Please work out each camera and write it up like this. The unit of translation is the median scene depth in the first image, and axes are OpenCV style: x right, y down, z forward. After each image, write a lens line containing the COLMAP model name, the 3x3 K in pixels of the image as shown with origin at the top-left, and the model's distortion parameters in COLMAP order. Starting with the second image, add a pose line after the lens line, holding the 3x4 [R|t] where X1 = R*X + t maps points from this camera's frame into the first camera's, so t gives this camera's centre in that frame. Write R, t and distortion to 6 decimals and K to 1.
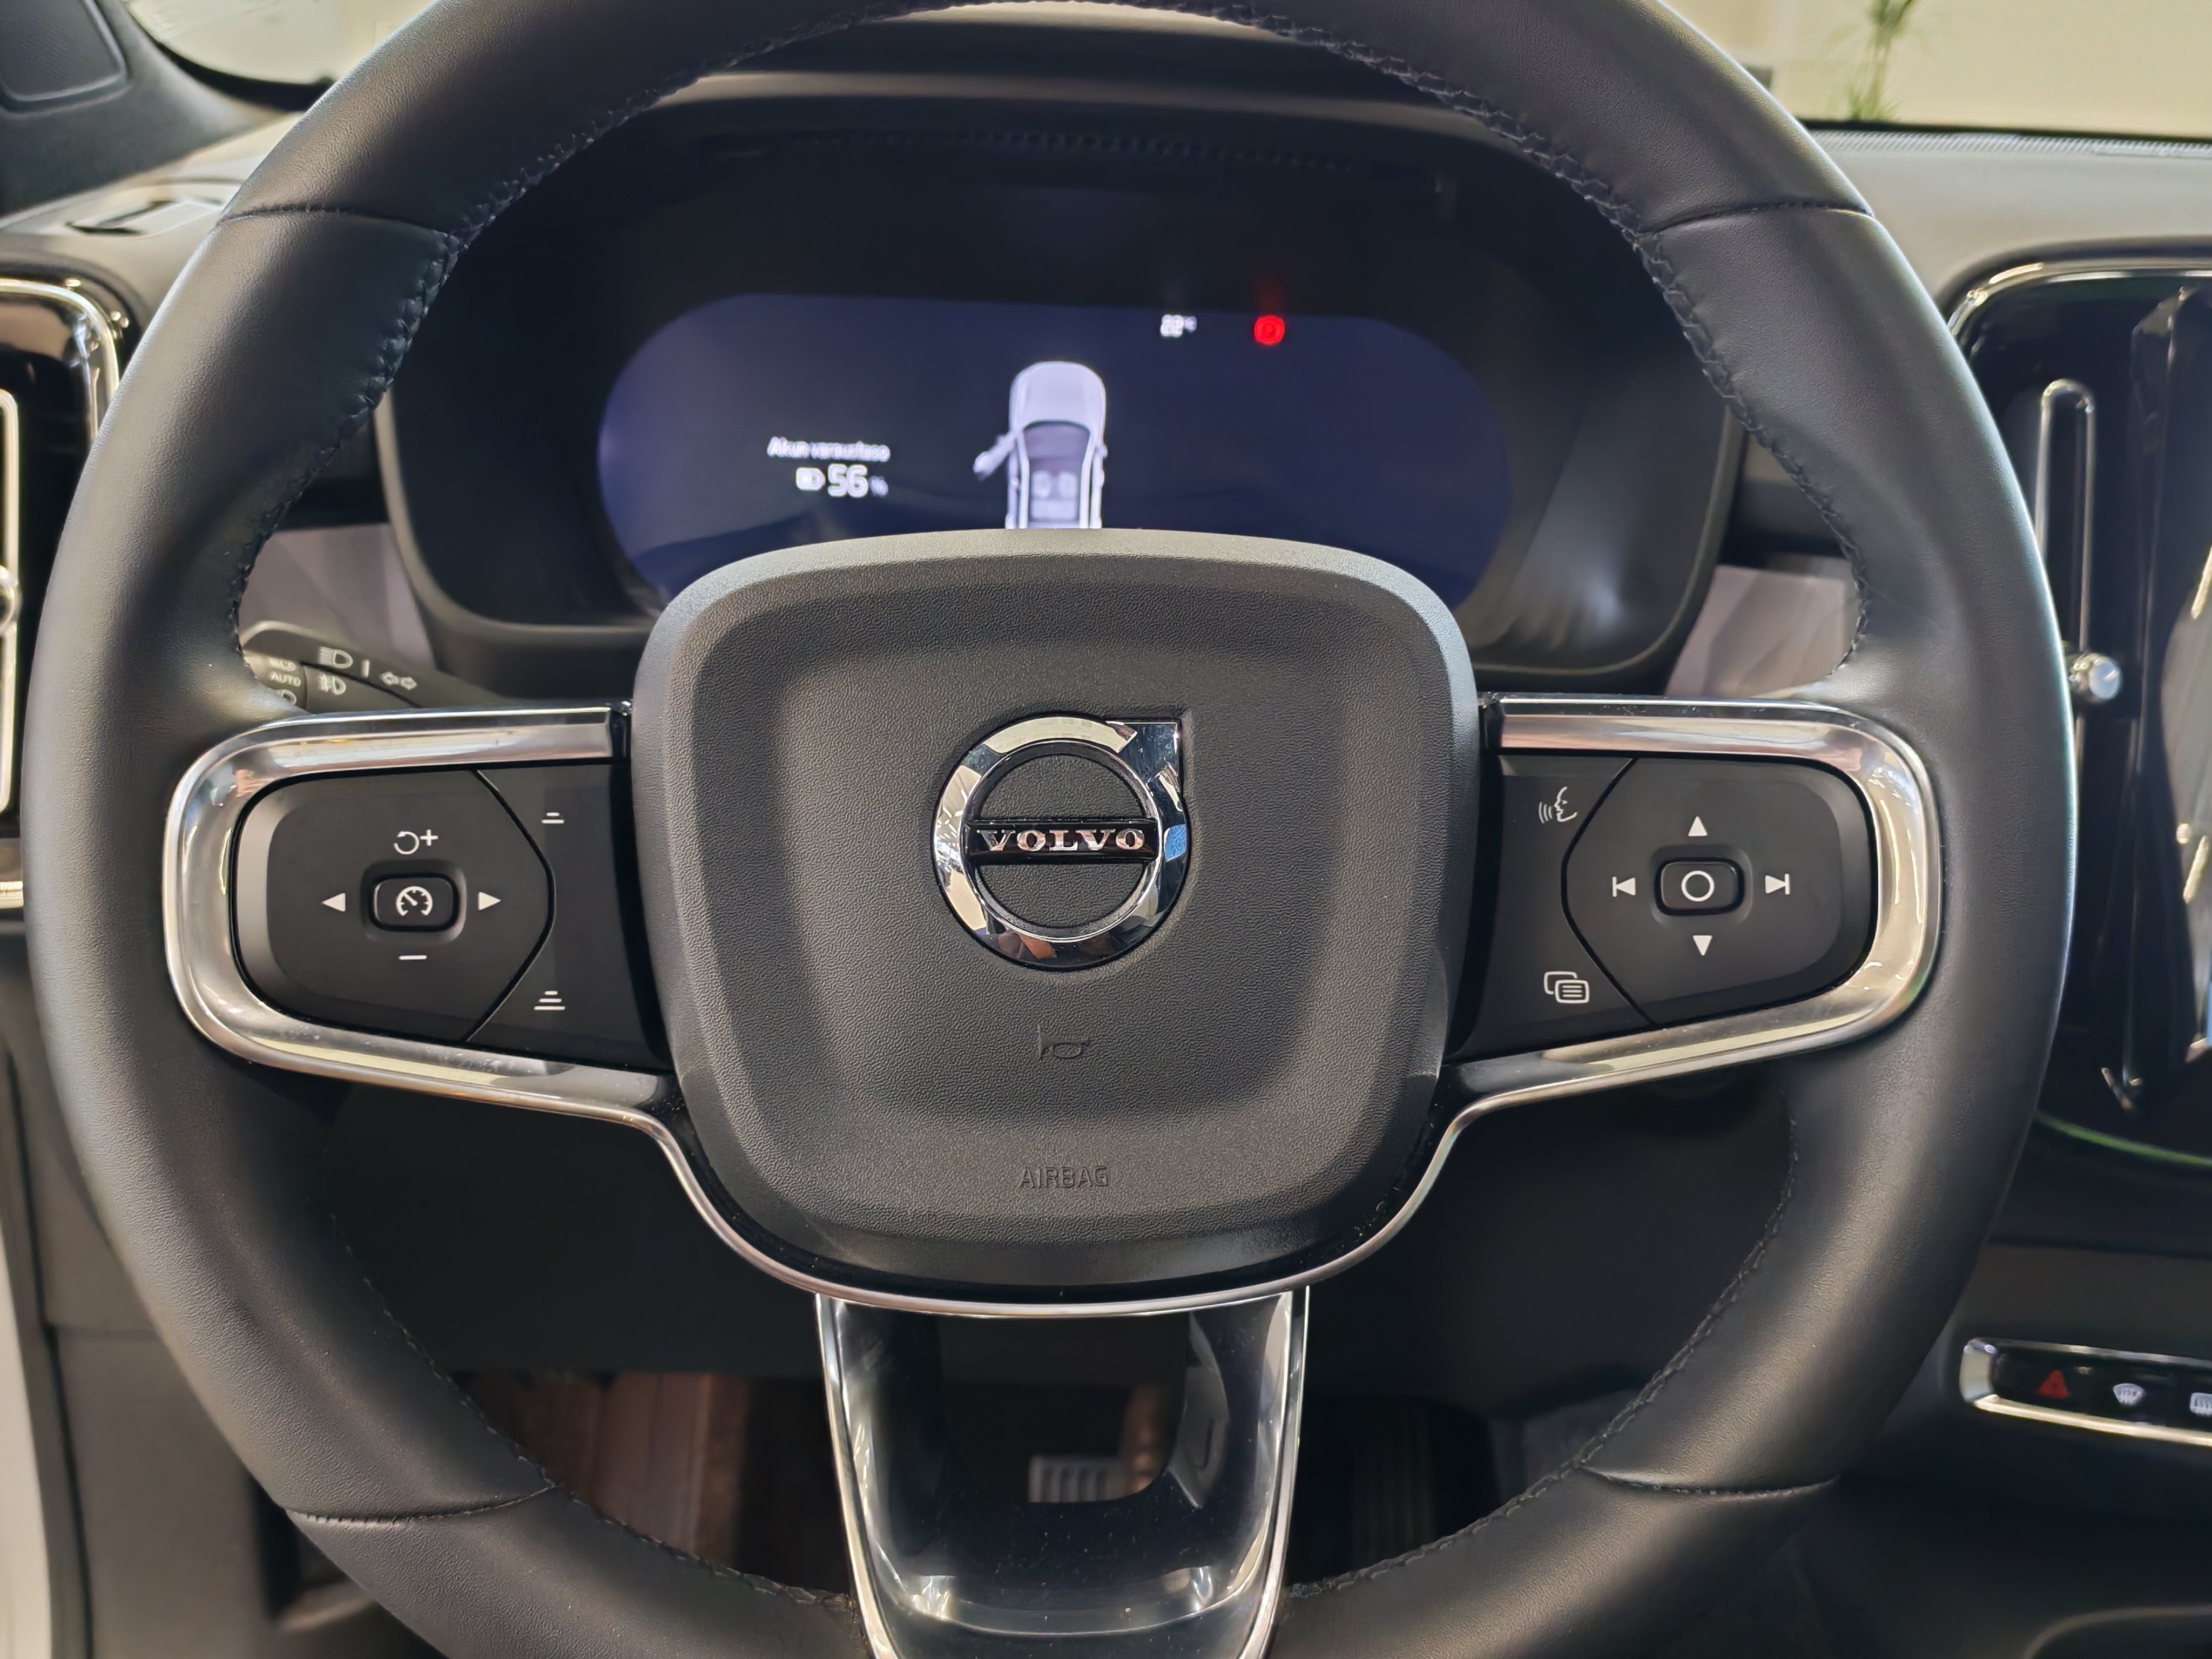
lens RADIAL K [[2127.2, 0, 1110.0], [0, 2127.2, 837.6], [0, 0, 1]] dist [0.065746, 0.000000]
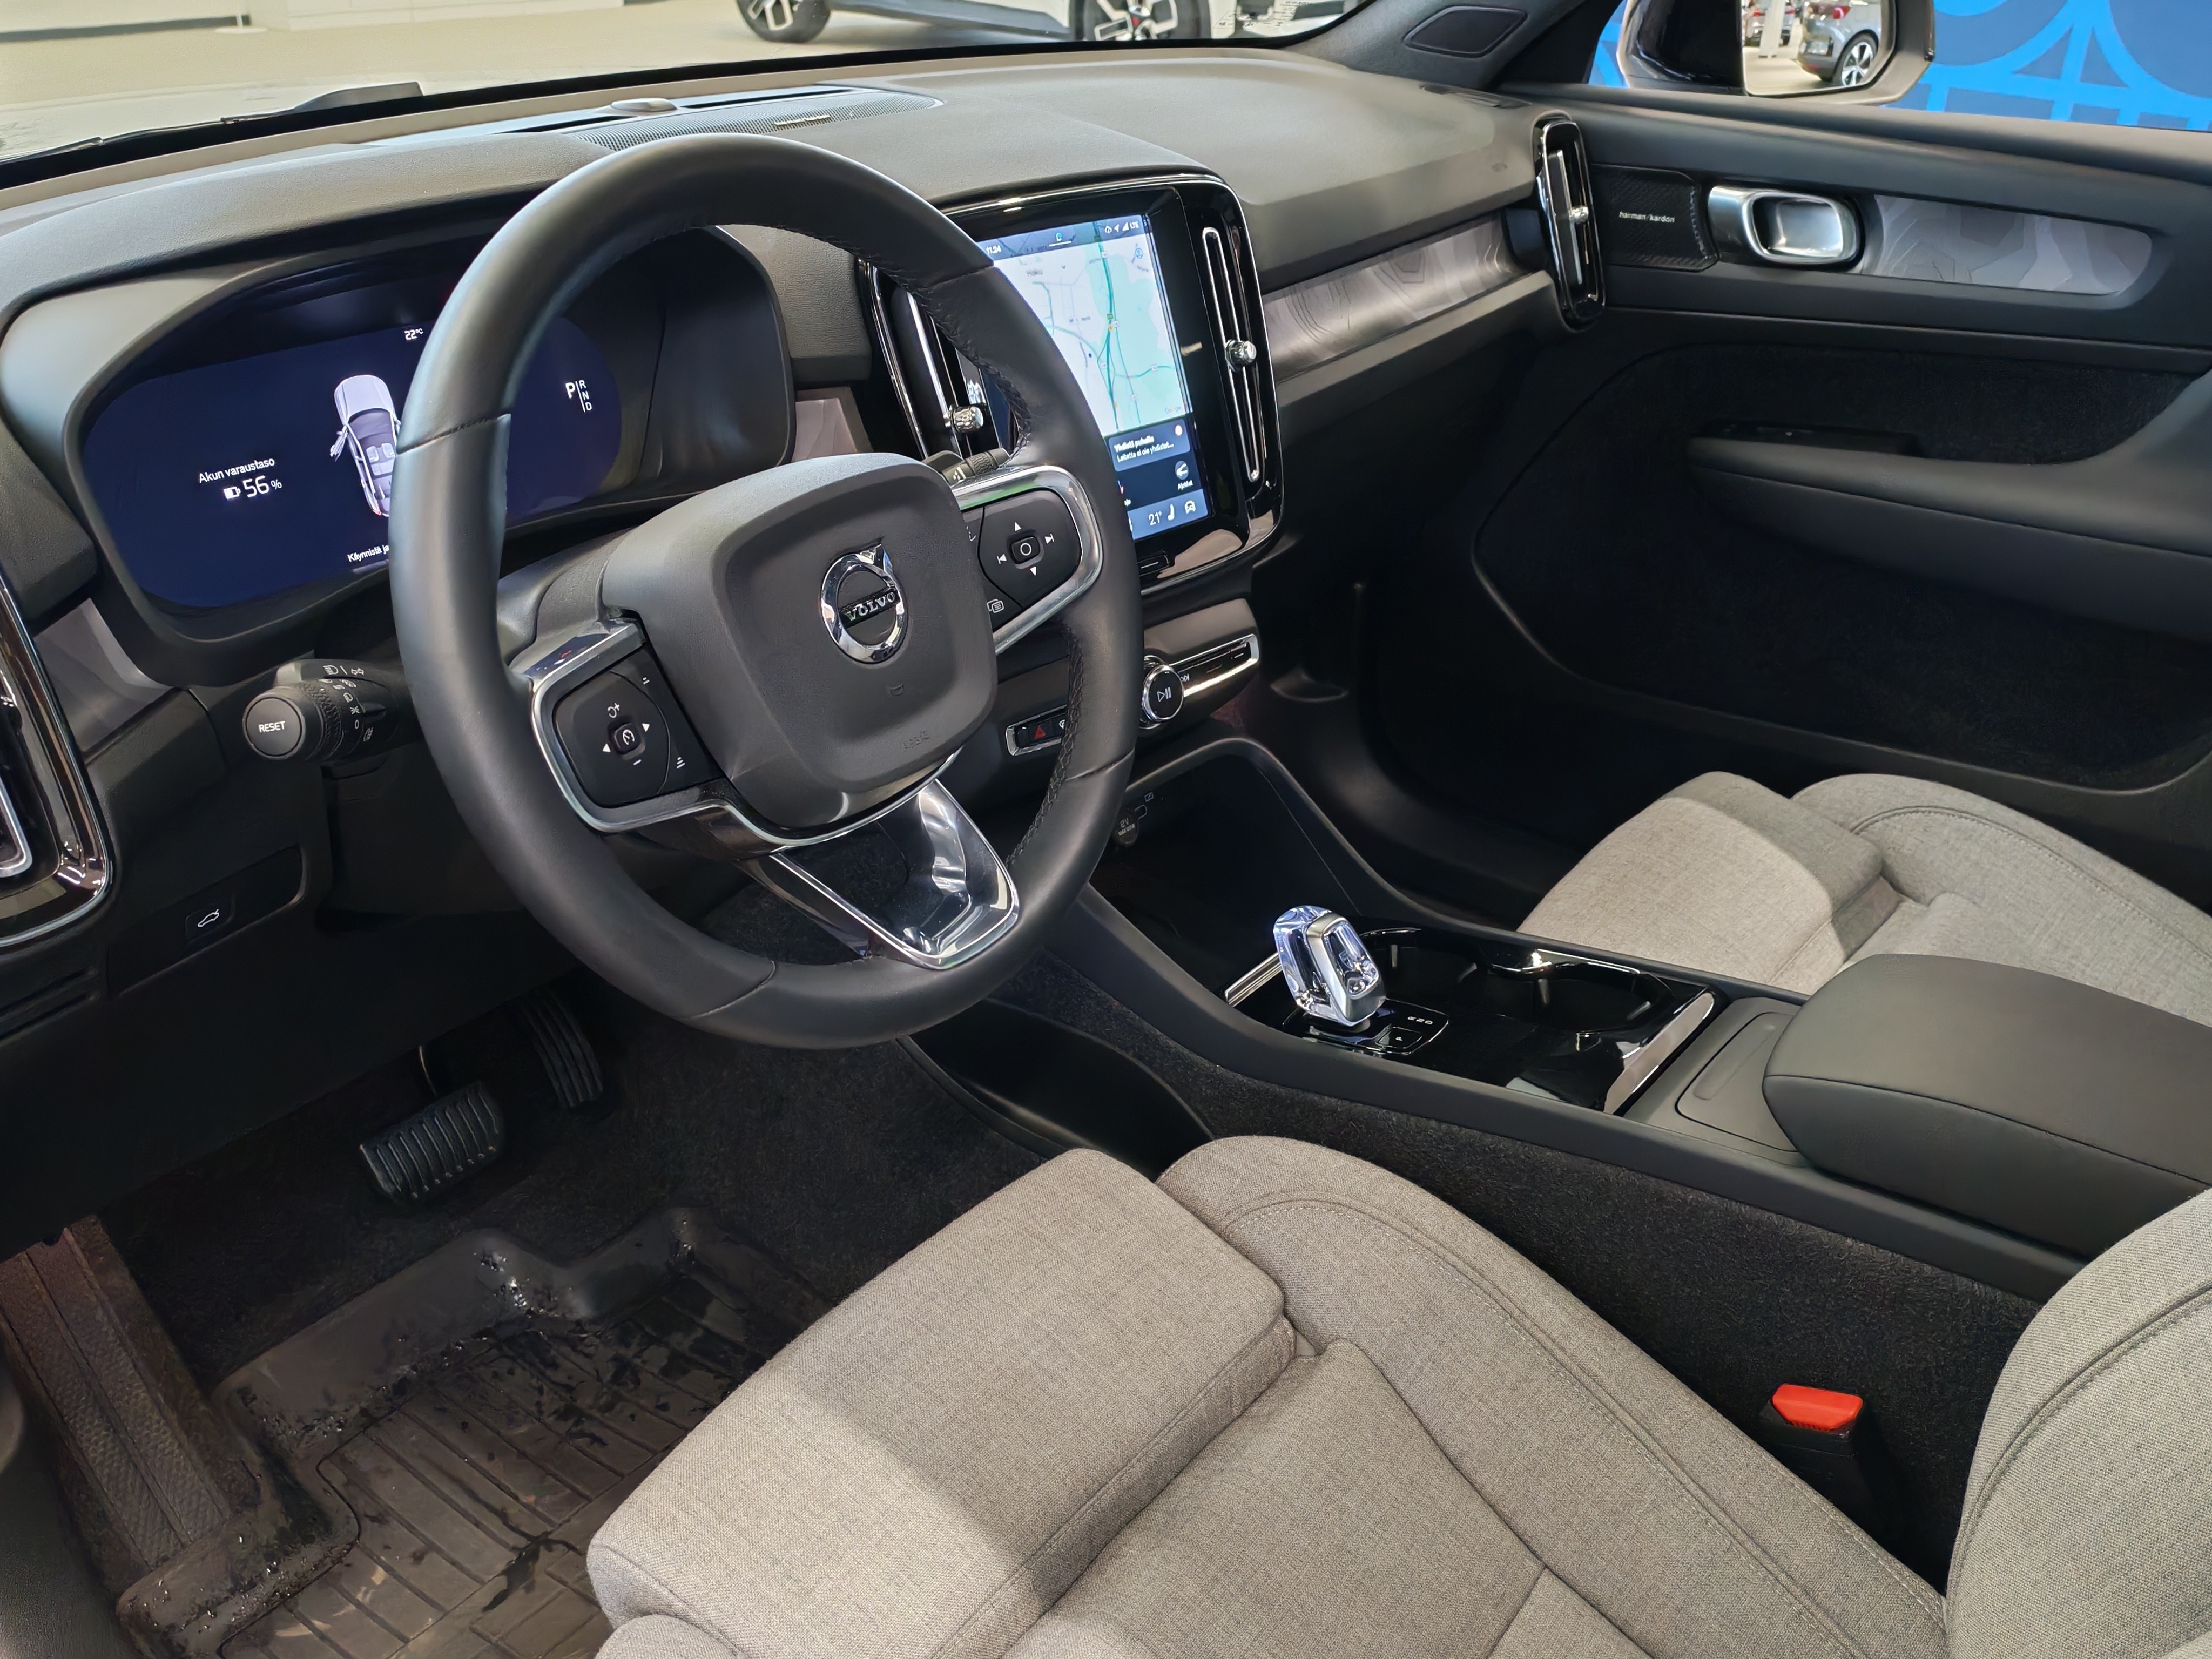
lens RADIAL K [[1947.5, 0, 1104.7], [0, 1947.5, 848.2], [0, 0, 1]] dist [0.045996, -0.004331]
pose [[0.645153, -0.398869, 0.651676, -1.255250], [0.285181, 0.916989, 0.278932, -0.258250], [-0.708837, 0.005892, 0.705348, -0.643035]]
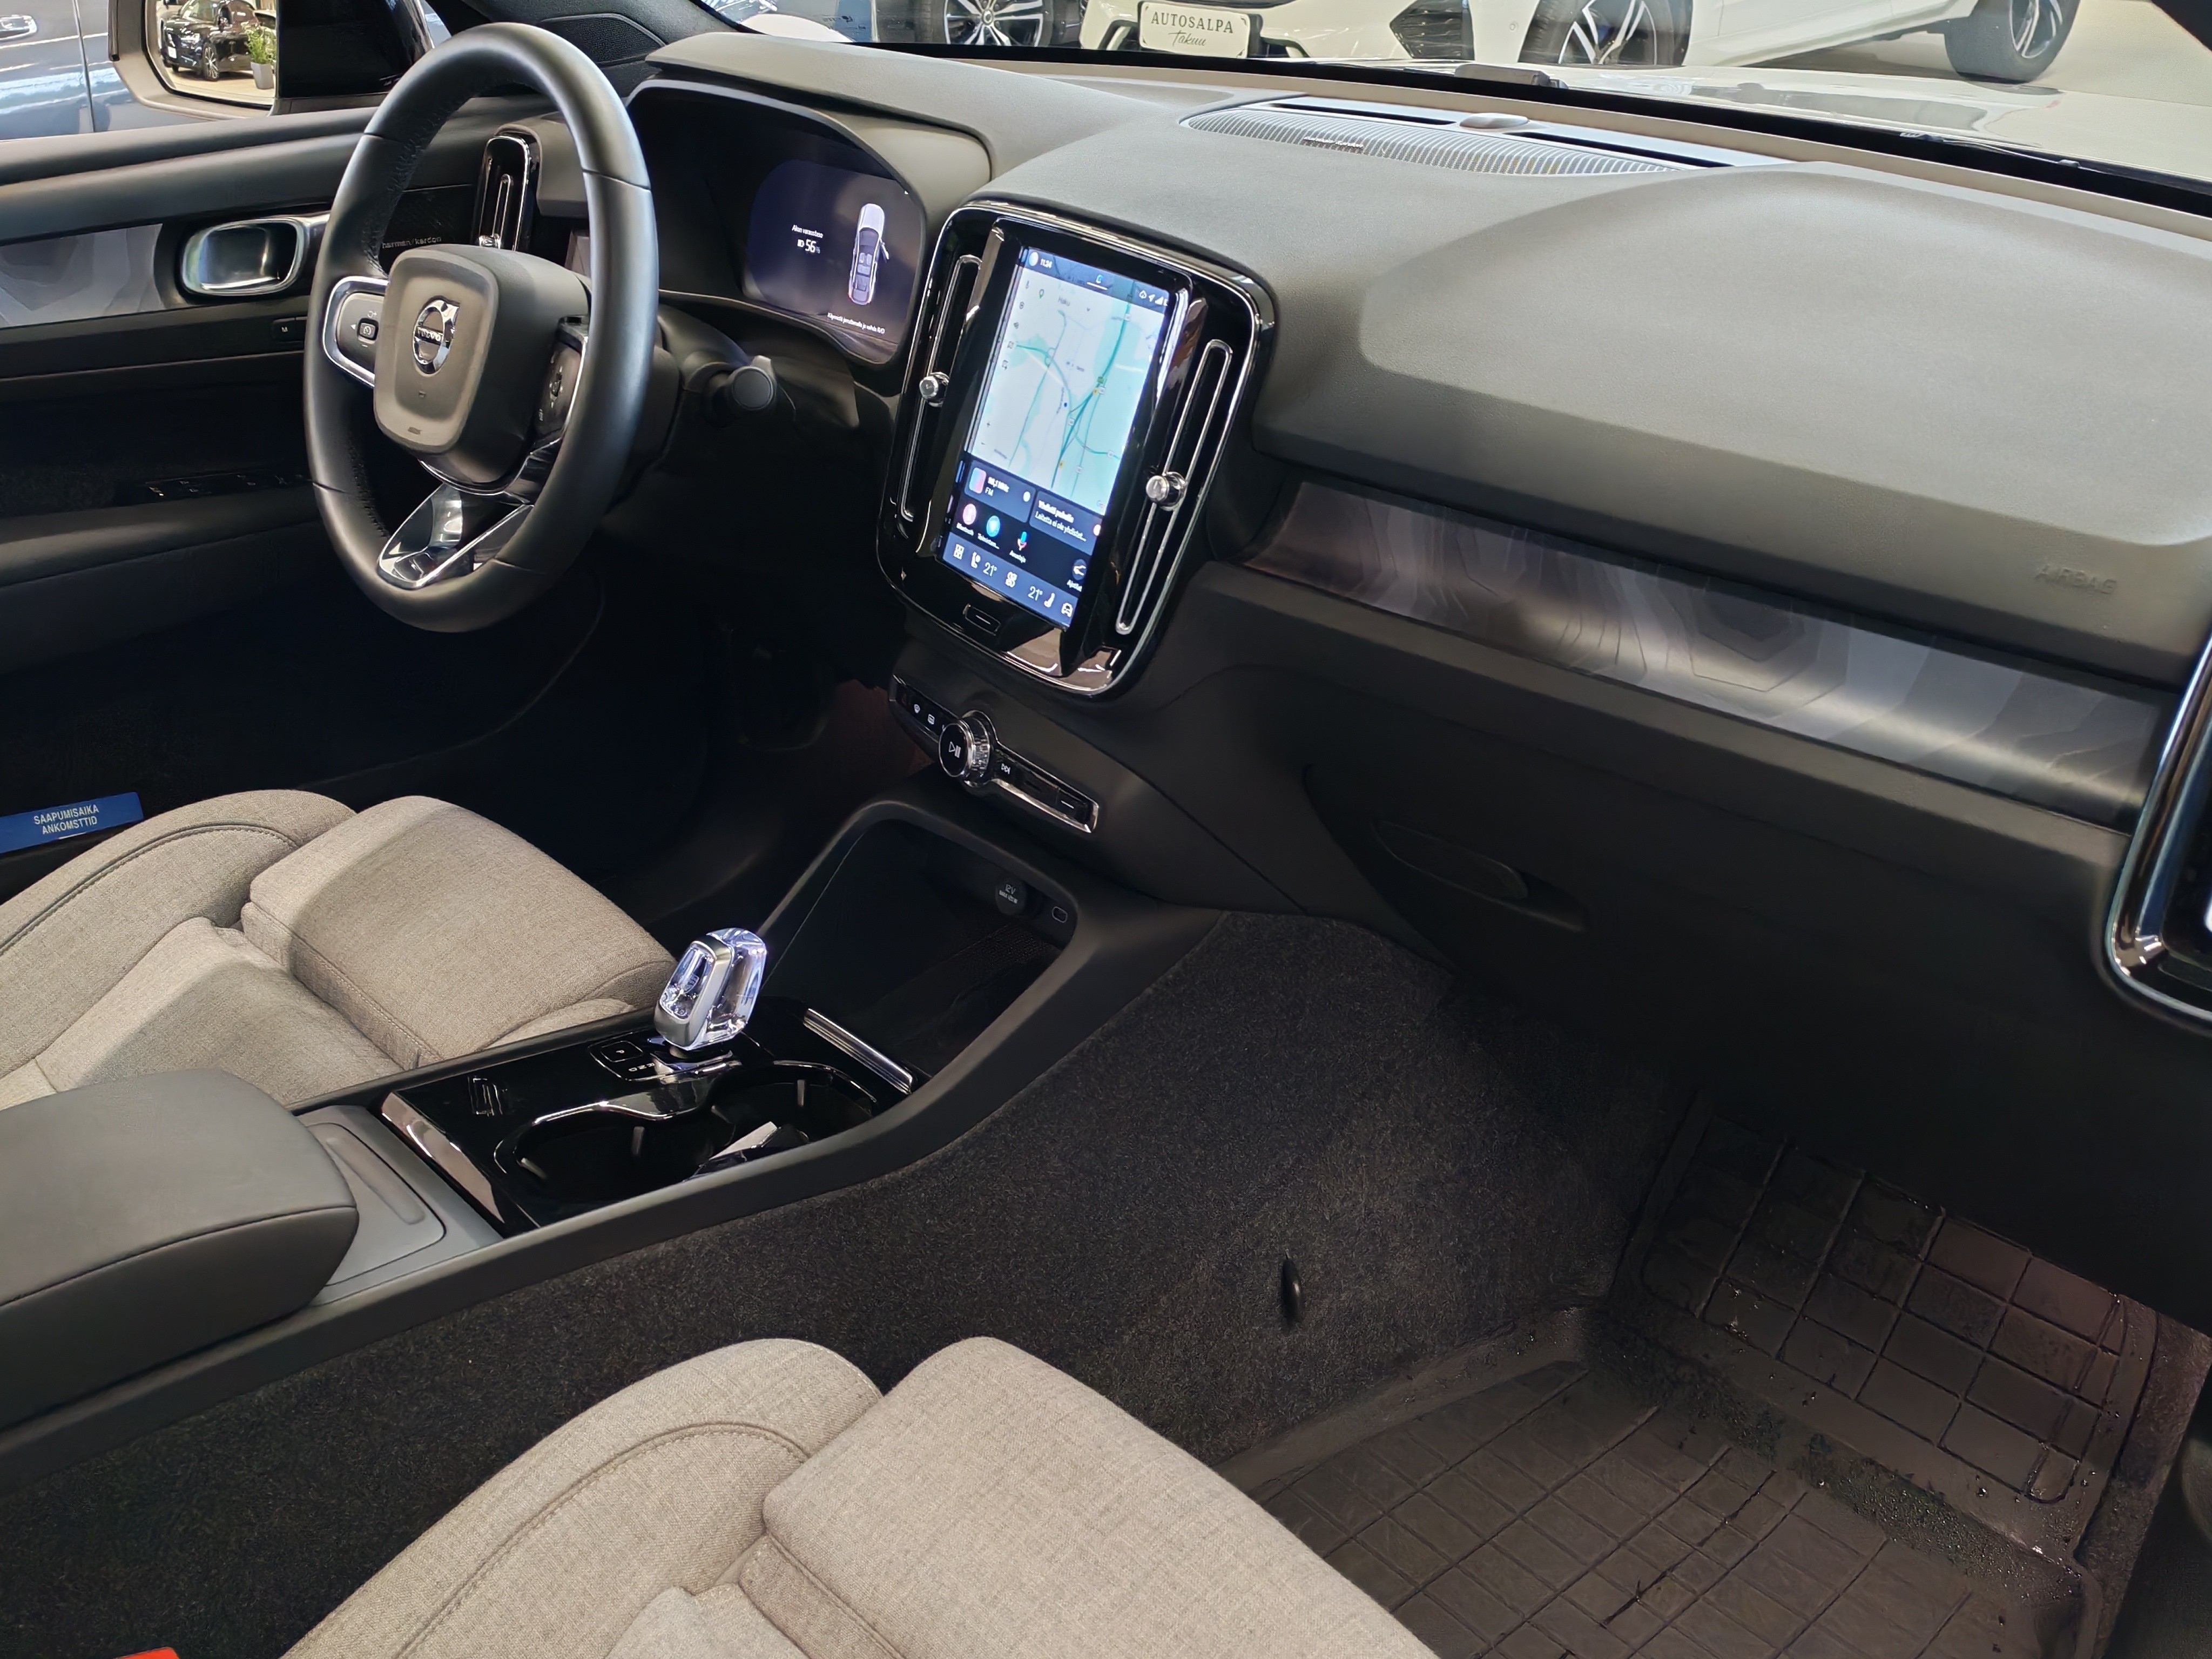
lens RADIAL K [[2127.2, 0, 1051.8], [0, 2127.2, 837.5], [0, 0, 1]] dist [0.065746, 0.000000]
pose [[0.635434, 0.303134, -0.710164, 3.157252], [-0.230514, 0.952249, 0.200212, -0.142883], [0.736945, 0.036481, 0.674968, -0.573079]]
